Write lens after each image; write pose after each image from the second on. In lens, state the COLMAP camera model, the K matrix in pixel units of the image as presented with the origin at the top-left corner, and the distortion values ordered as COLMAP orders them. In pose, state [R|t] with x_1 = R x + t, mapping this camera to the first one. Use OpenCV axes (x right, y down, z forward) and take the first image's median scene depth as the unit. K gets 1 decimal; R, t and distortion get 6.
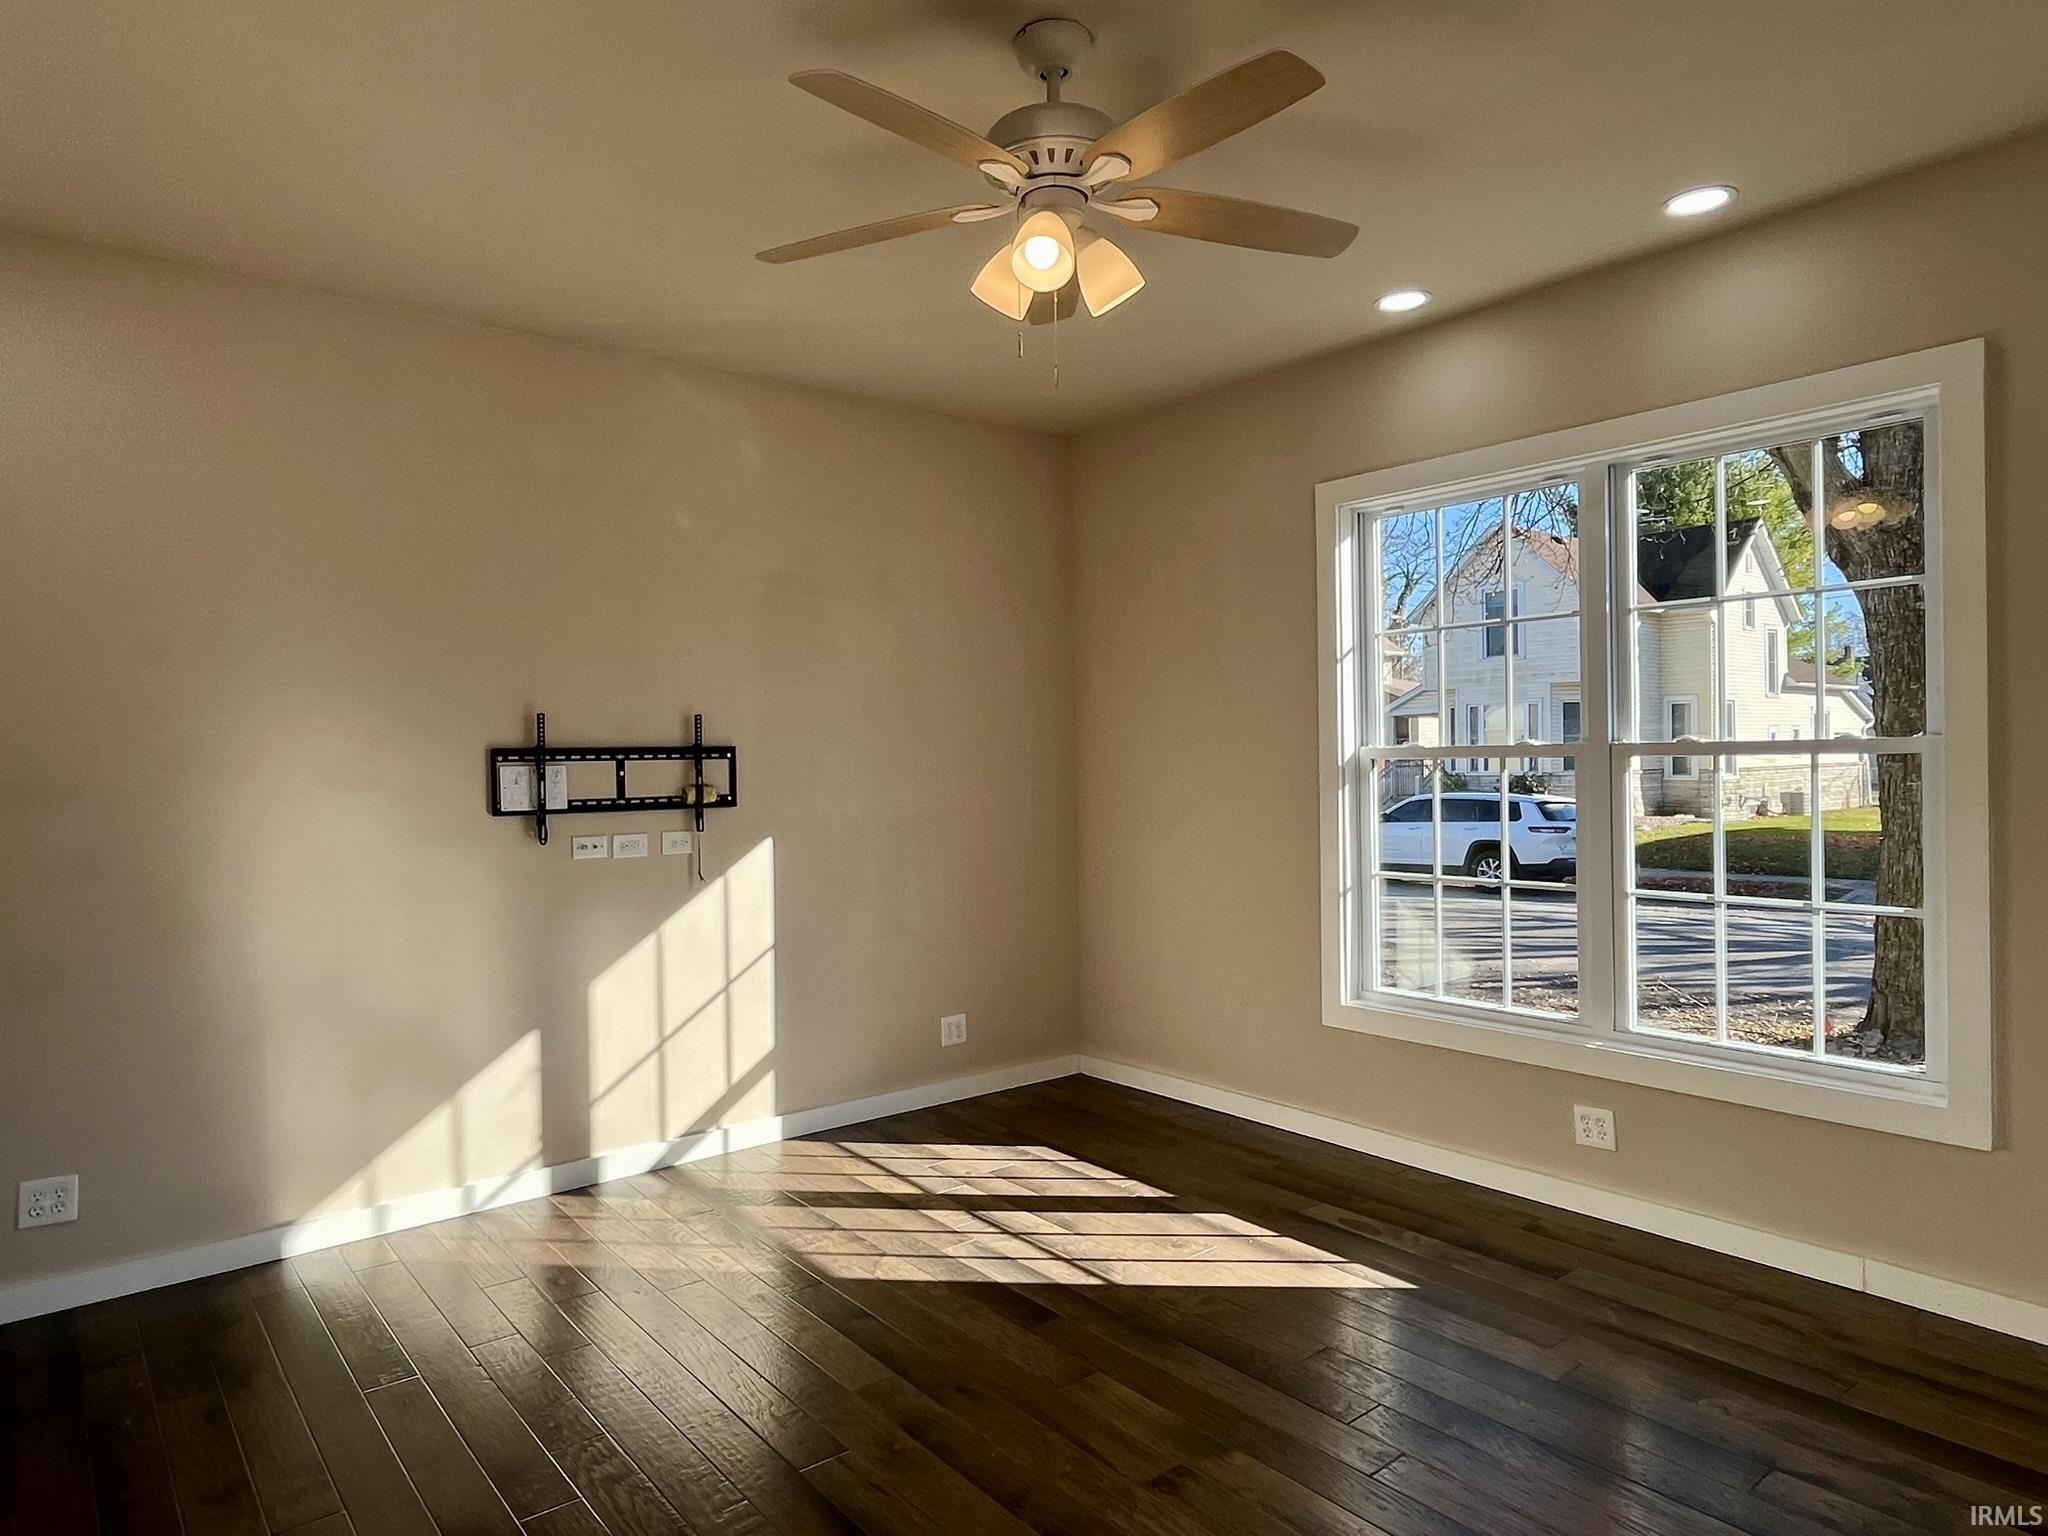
lens RADIAL K [[1233.7, 0, 1015.4], [0, 1233.7, 761.3], [0, 0, 1]] dist [-0.011160, 0.001924]
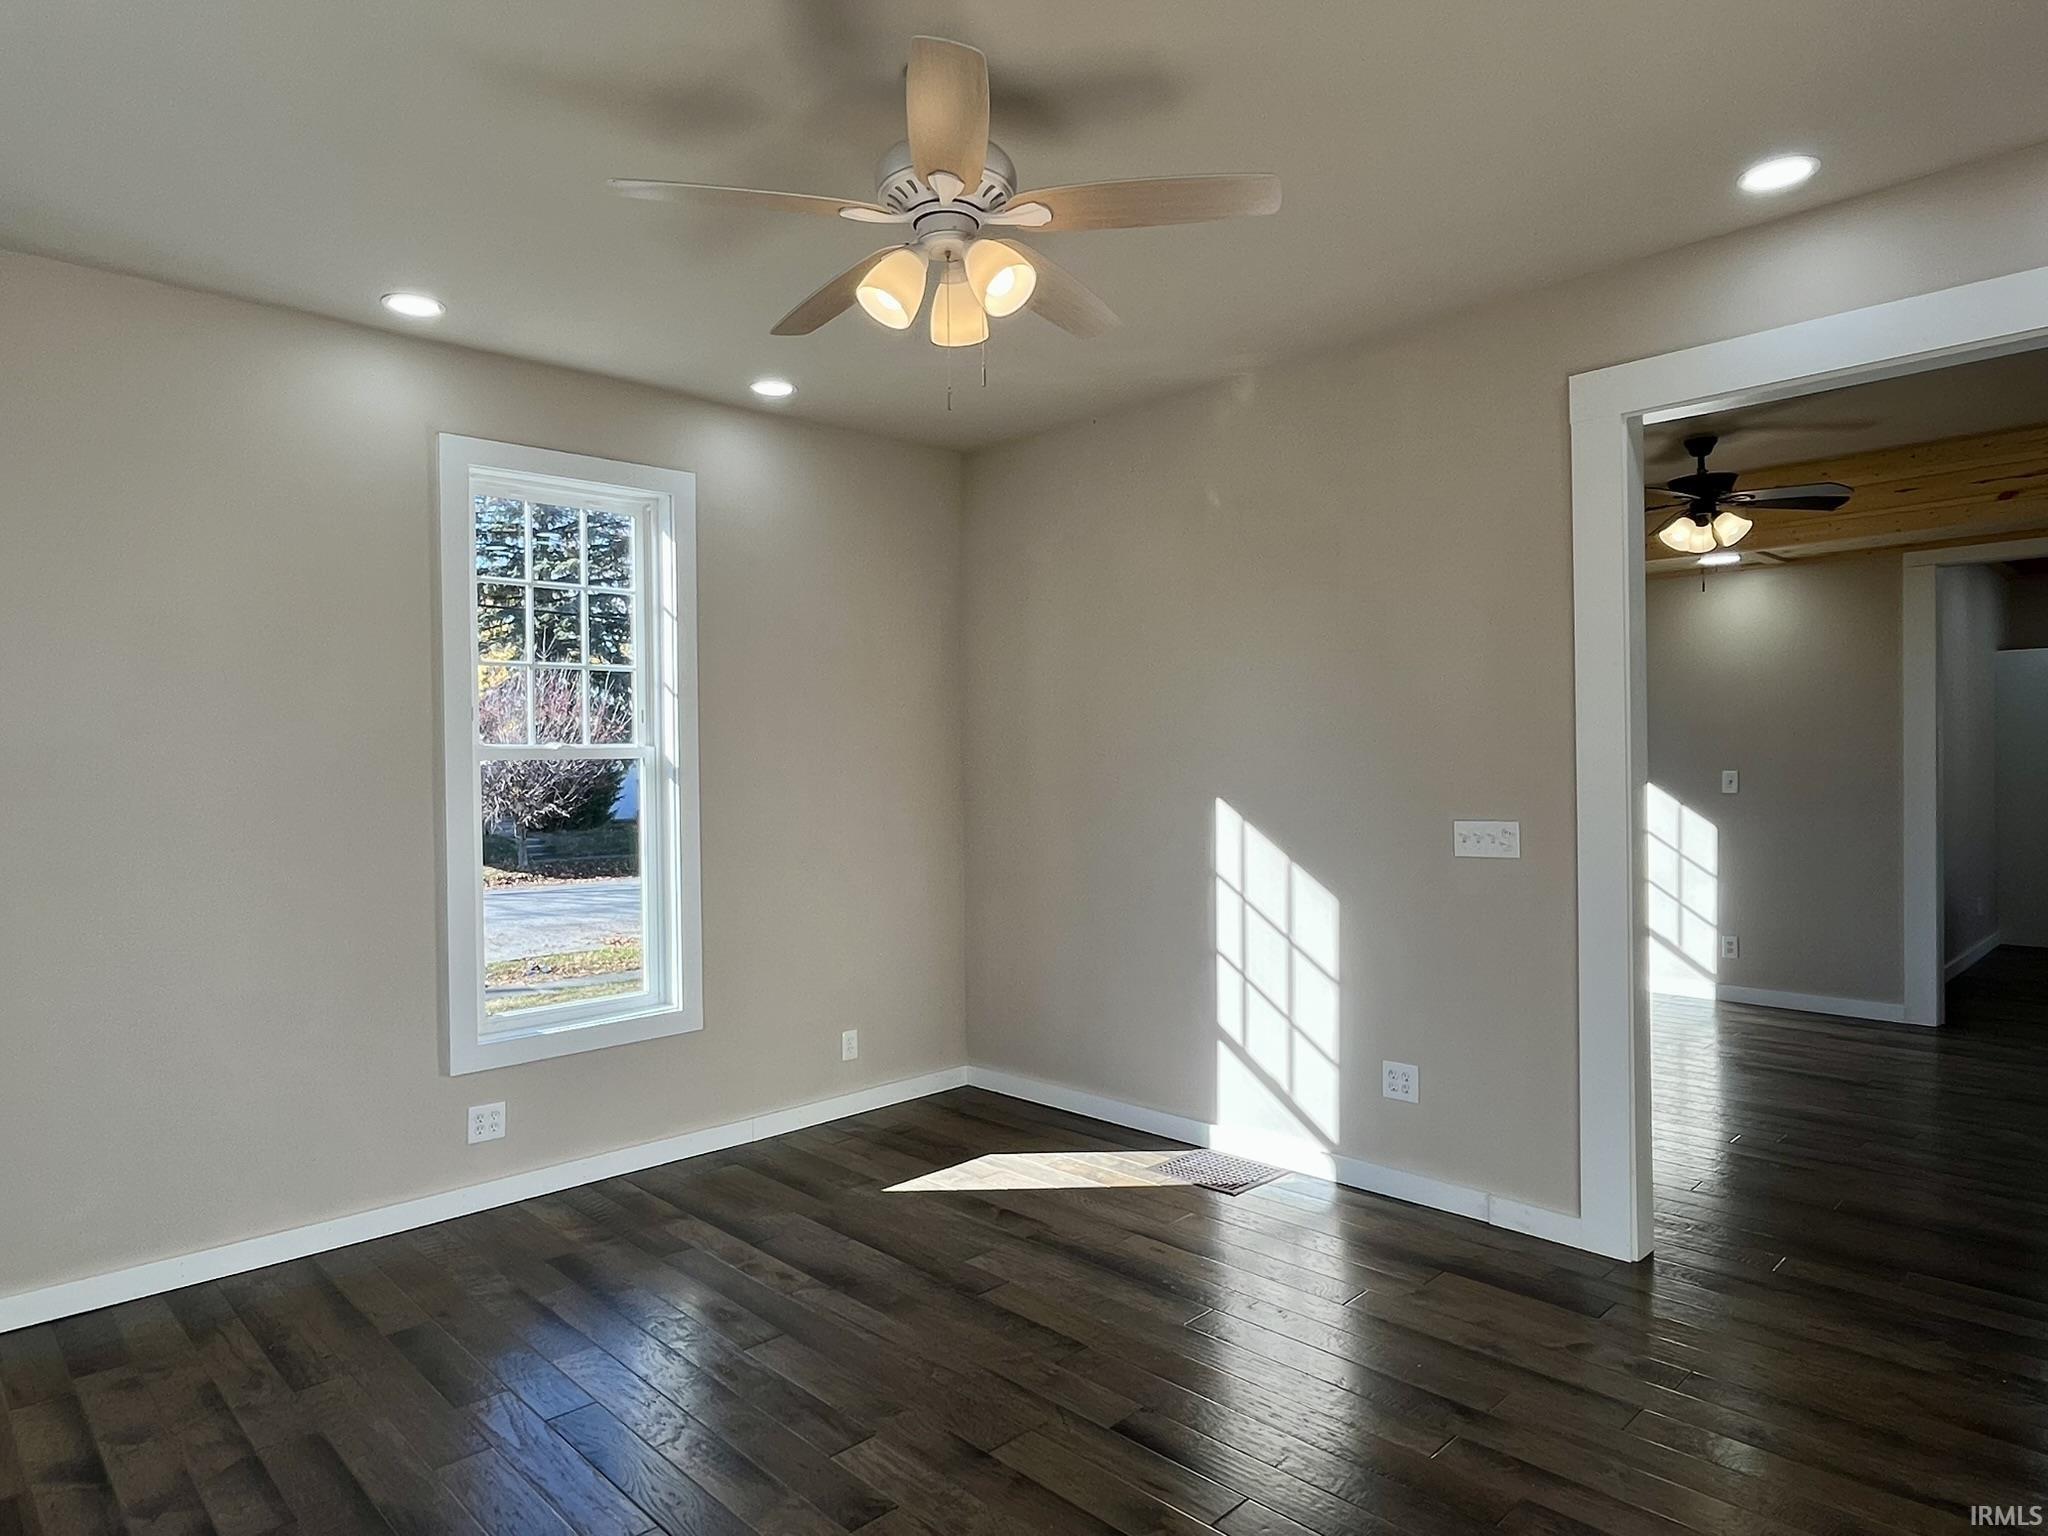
lens RADIAL K [[1233.7, 0, 1018.8], [0, 1233.7, 776.6], [0, 0, 1]] dist [-0.011160, 0.001924]
pose [[-0.995111, 0.028226, -0.094649, 0.056489], [0.026433, 0.999448, 0.020145, -0.018145], [0.095165, 0.017545, -0.995307, 1.376198]]
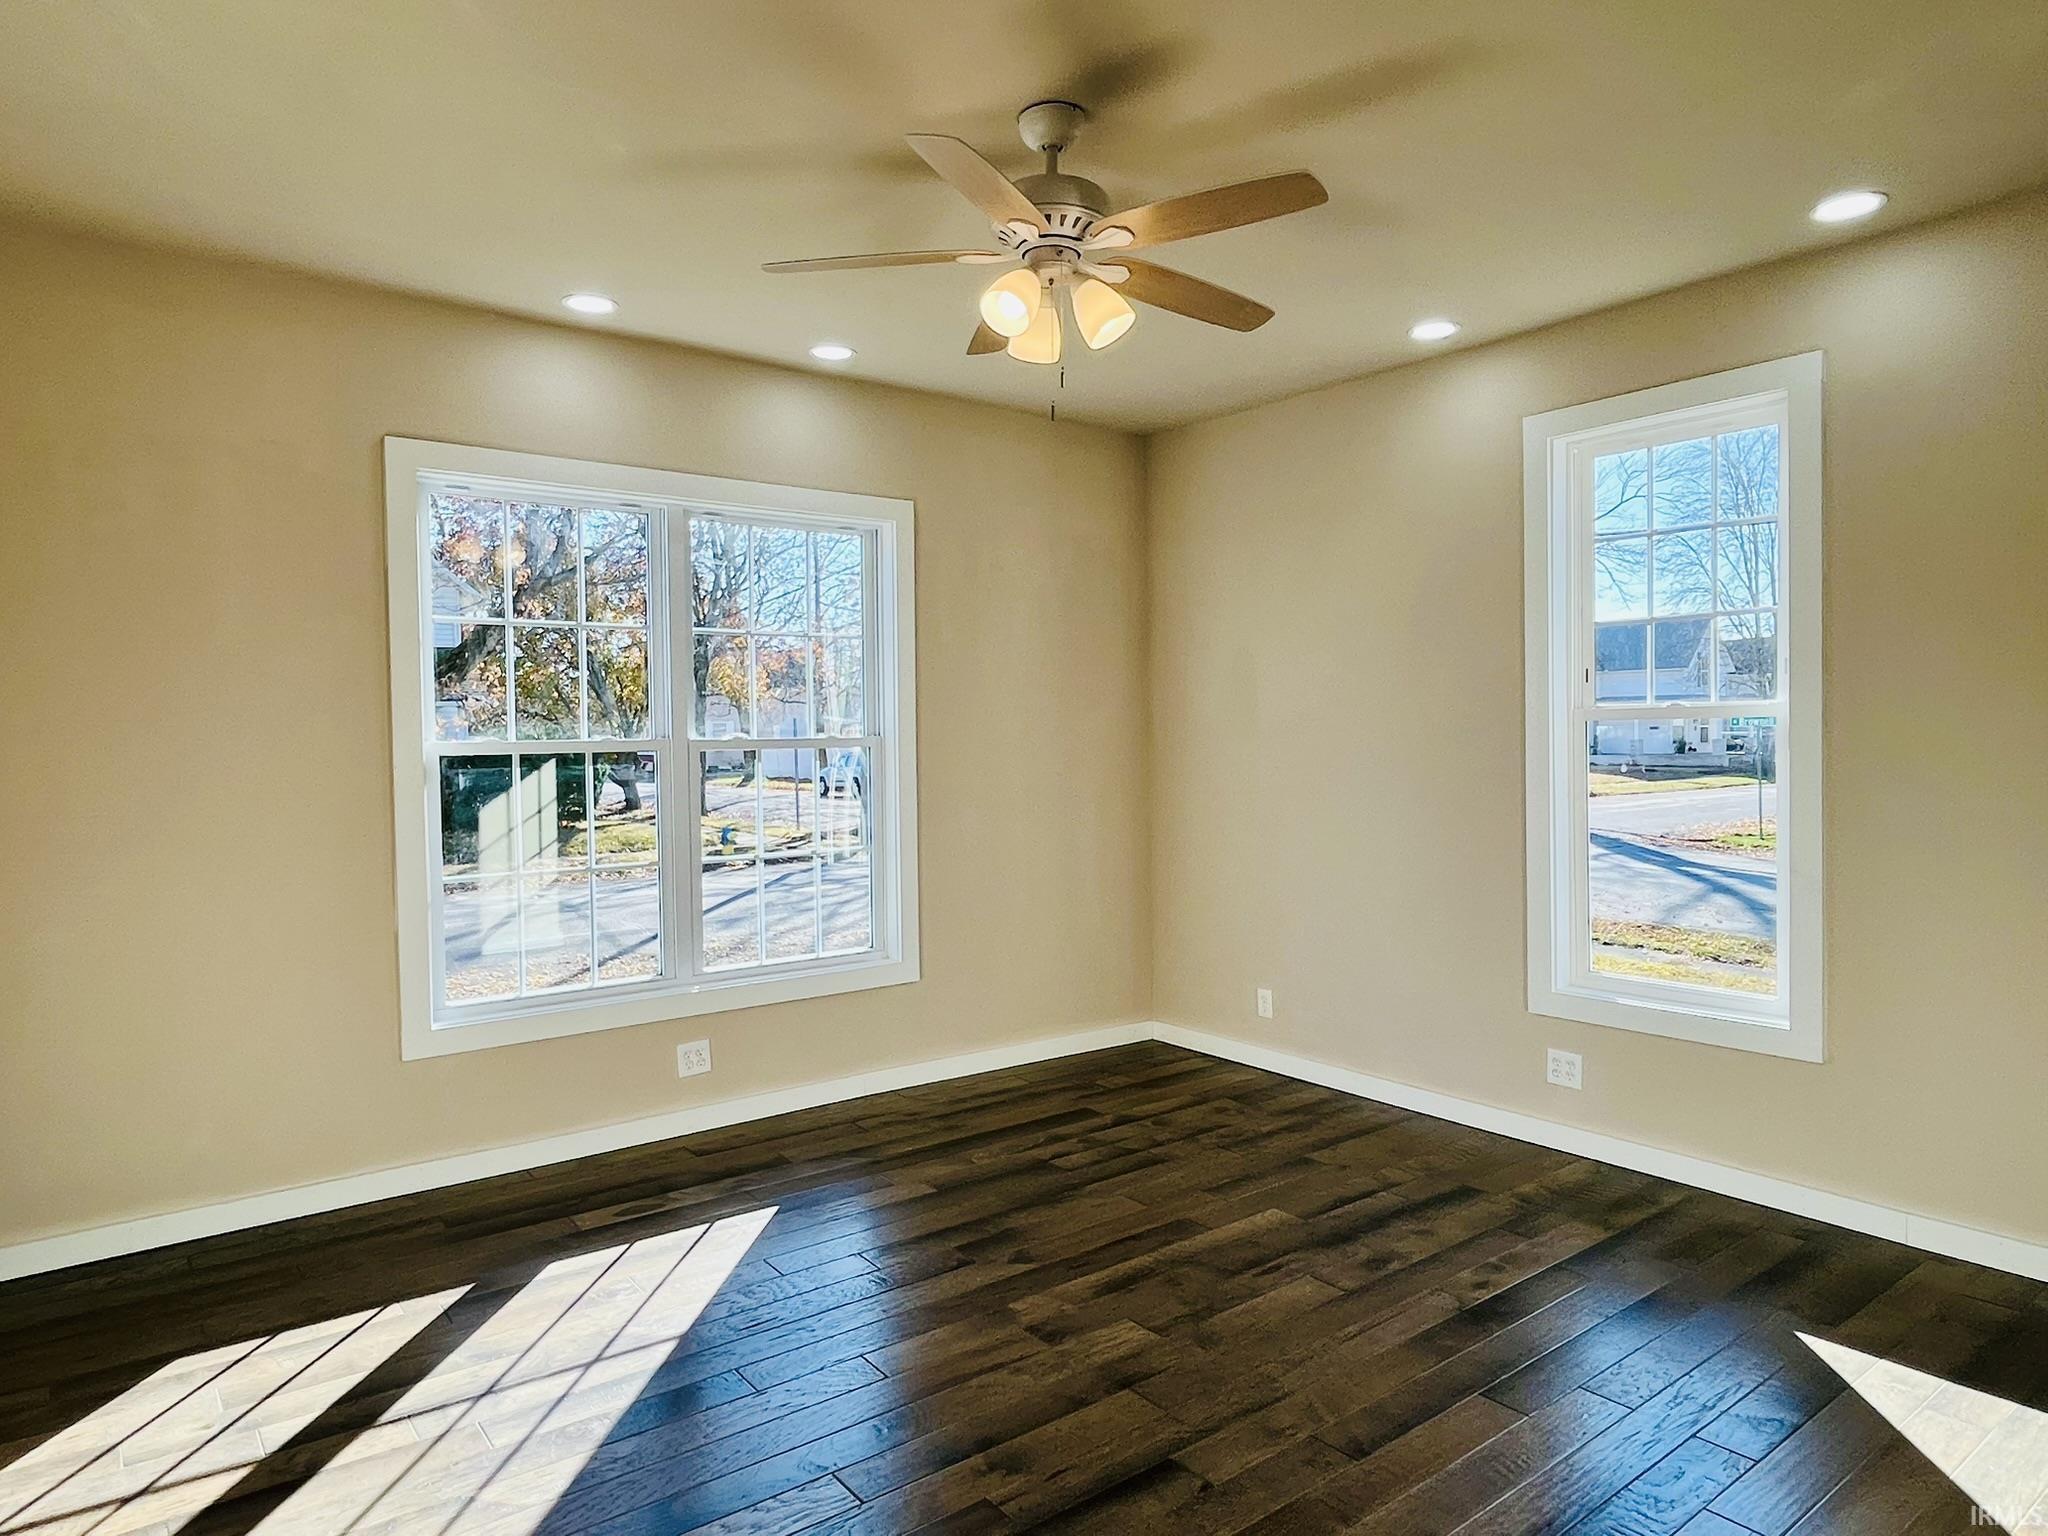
lens RADIAL K [[1233.7, 0, 1004.9], [0, 1233.7, 768.1], [0, 0, 1]] dist [-0.011160, 0.001924]
pose [[0.023891, -0.013024, 0.999630, -0.761351], [0.012182, 0.999845, 0.012736, 0.001154], [-0.999640, 0.011873, 0.024046, 0.694602]]
